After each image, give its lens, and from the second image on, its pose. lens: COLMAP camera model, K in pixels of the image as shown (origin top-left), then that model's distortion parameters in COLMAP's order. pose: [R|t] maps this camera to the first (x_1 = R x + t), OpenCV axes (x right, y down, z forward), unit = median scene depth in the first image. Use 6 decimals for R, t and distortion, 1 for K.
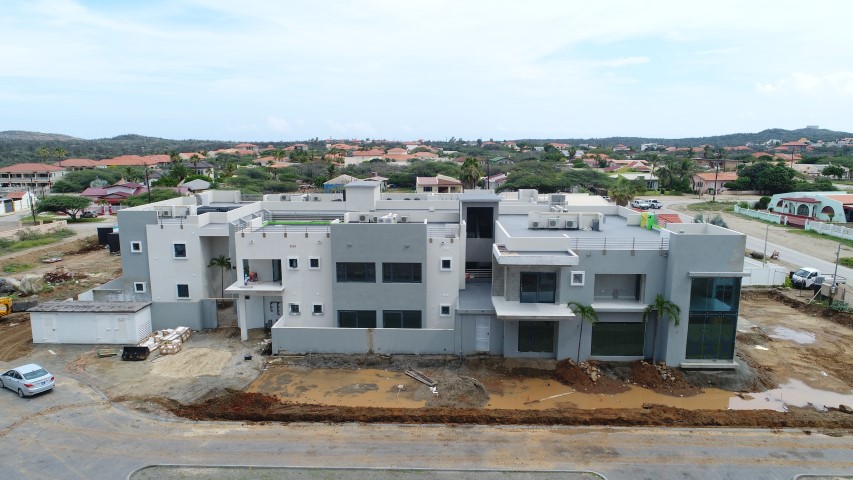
lens RADIAL K [[570.3, 0, 424.2], [0, 570.3, 243.6], [0, 0, 1]] dist [-0.008007, 0.002249]
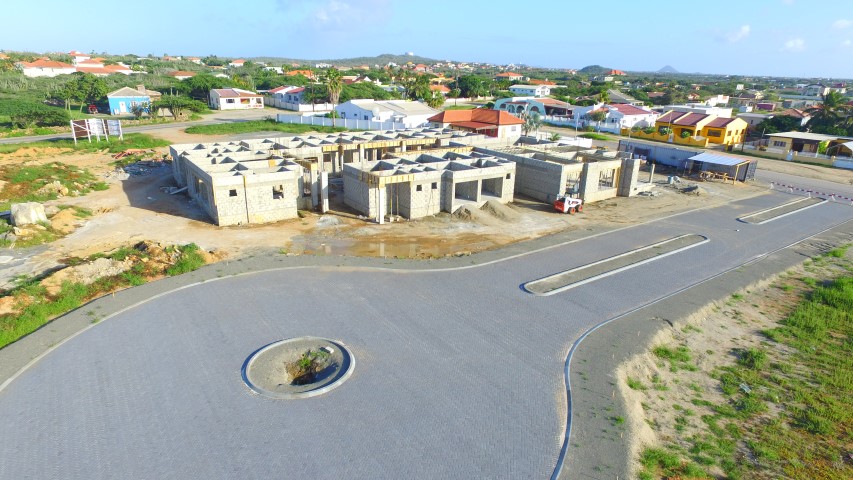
lens RADIAL K [[497.4, 0, 429.9], [0, 497.4, 241.2], [0, 0, 1]] dist [-0.012224, 0.015273]
pose [[0.800199, -0.177410, 0.572894, -0.256560], [0.077123, 0.977754, 0.195062, 0.005548], [-0.594755, -0.111905, 0.796080, 0.035490]]
